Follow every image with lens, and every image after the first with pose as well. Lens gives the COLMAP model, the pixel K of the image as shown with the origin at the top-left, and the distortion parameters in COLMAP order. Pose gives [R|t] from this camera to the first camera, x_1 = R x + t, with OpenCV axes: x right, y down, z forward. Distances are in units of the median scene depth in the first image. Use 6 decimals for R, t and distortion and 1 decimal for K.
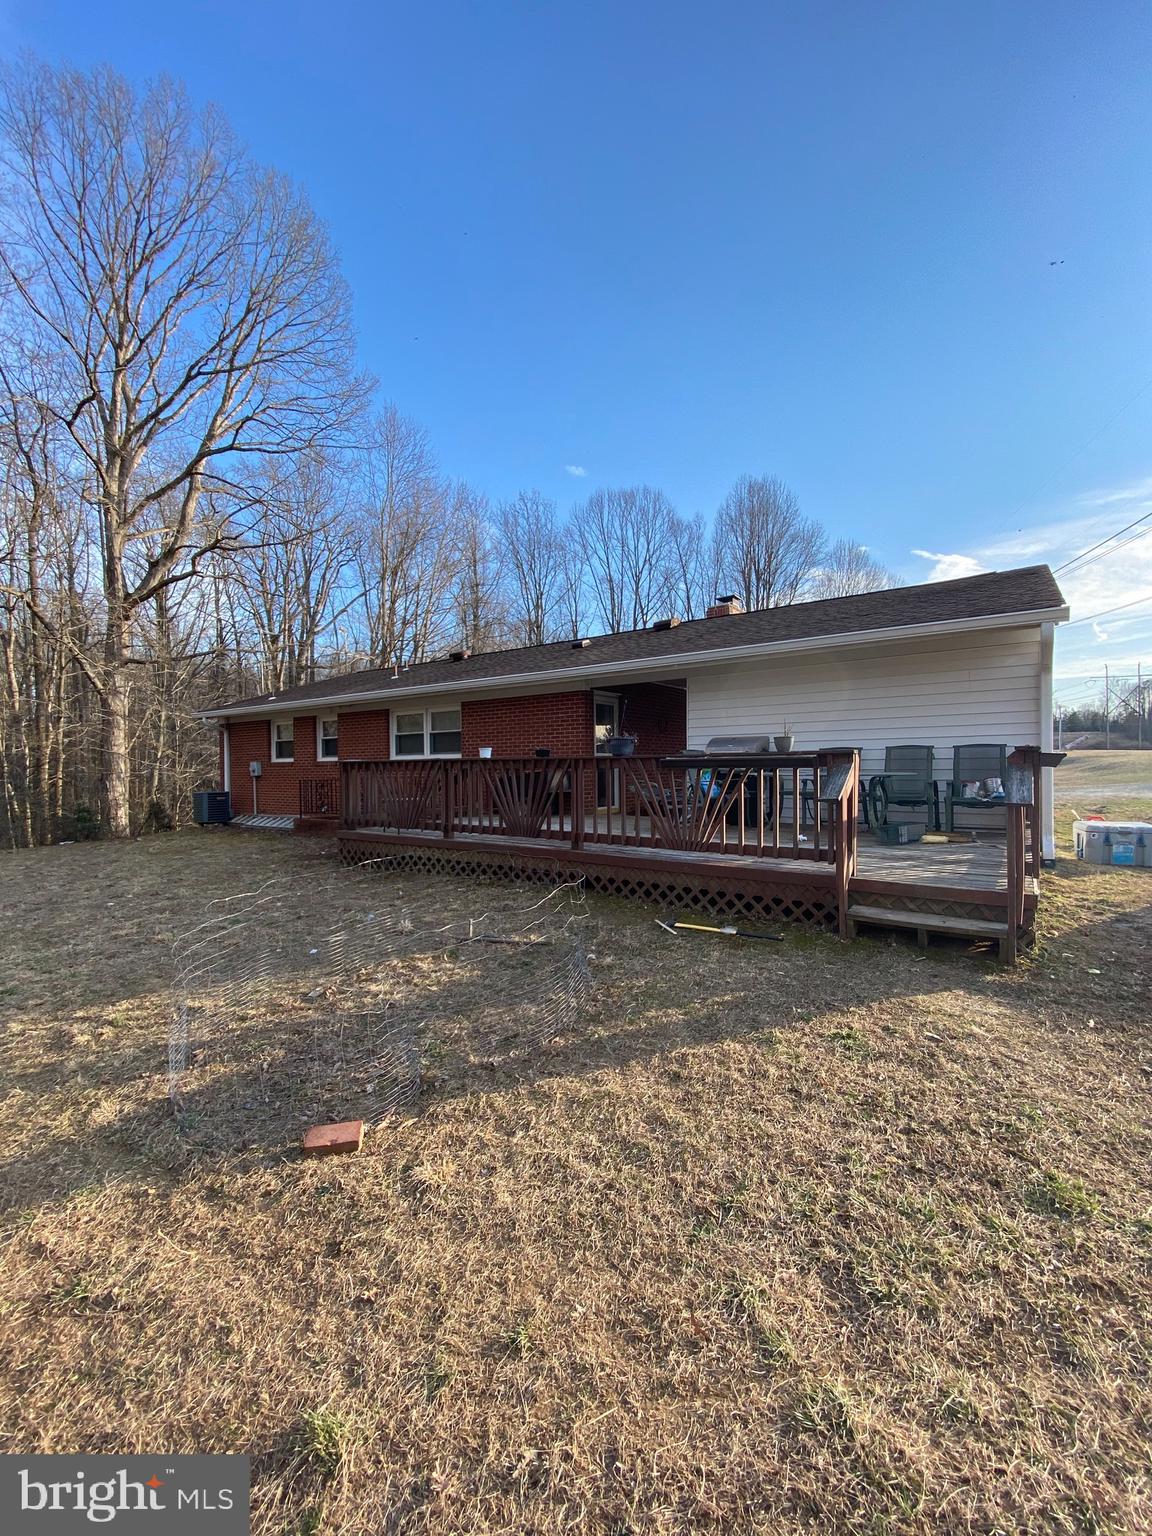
lens RADIAL K [[615.4, 0, 575.4], [0, 615.4, 766.2], [0, 0, 1]] dist [0.027746, -0.028576]
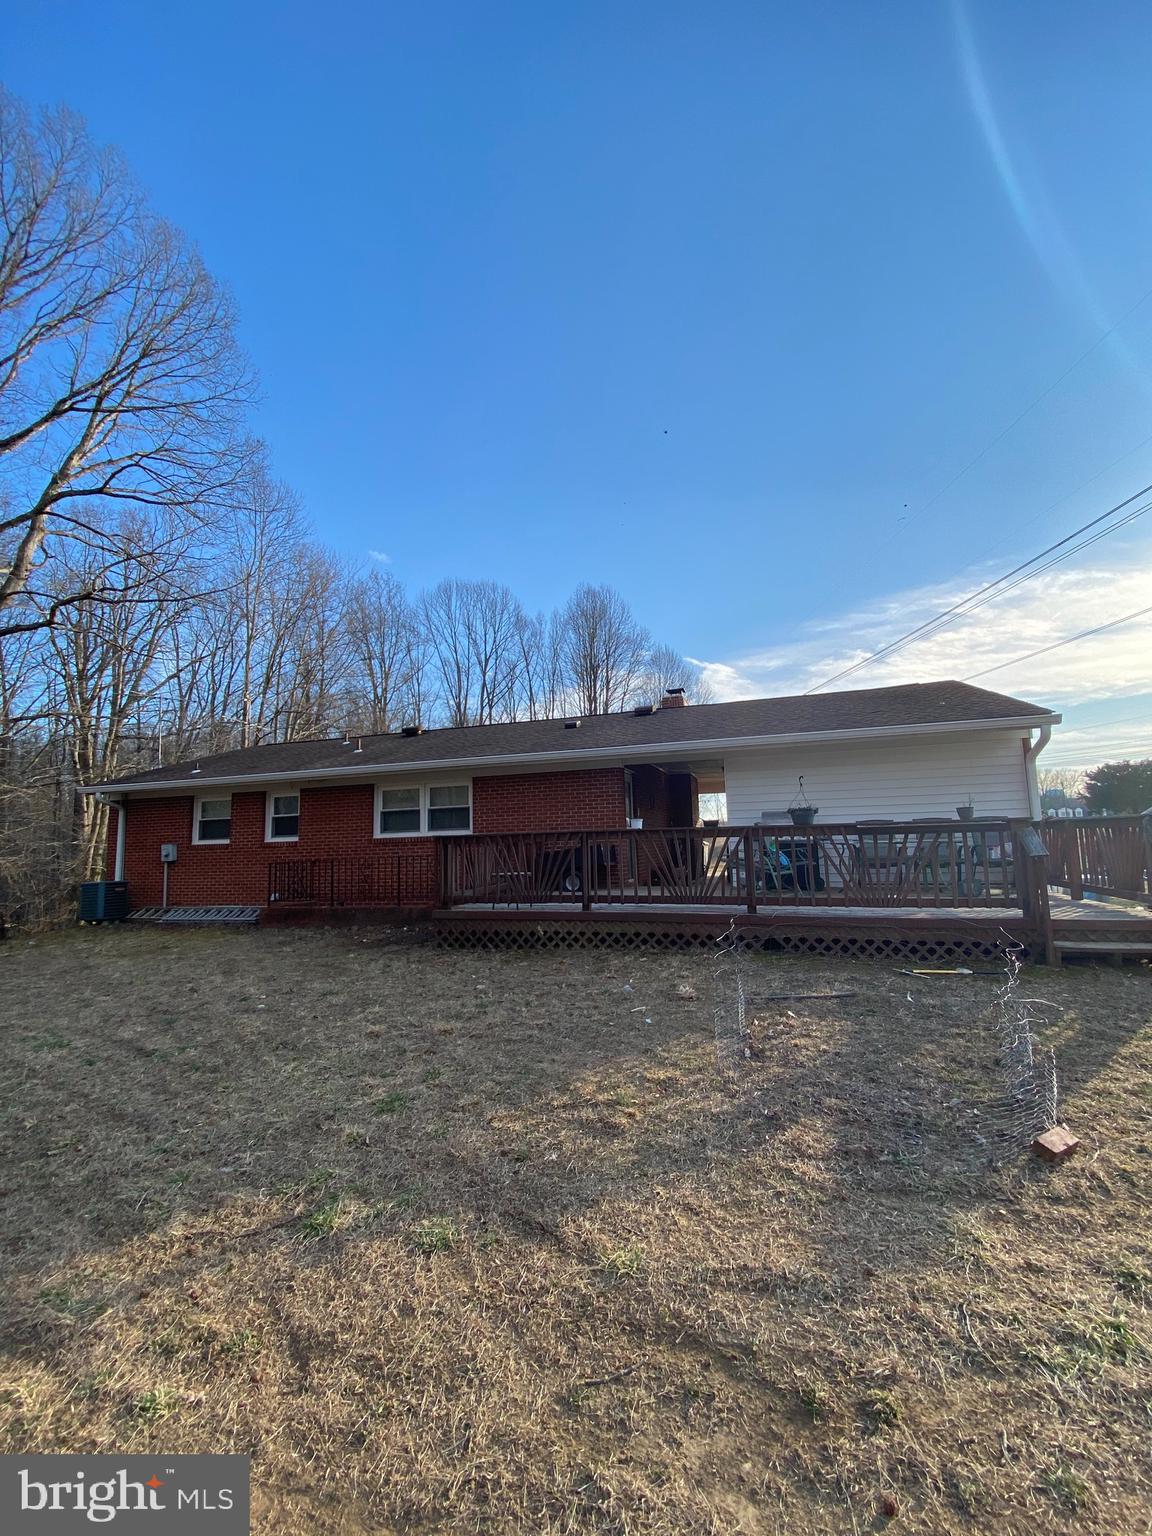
lens RADIAL K [[622.1, 0, 523.4], [0, 622.1, 766.5], [0, 0, 1]] dist [0.053428, -0.043097]
pose [[0.956237, 0.022455, 0.291732, -0.341041], [0.016593, 0.991284, -0.130690, 0.008851], [-0.292124, 0.129811, 0.947530, 0.020123]]
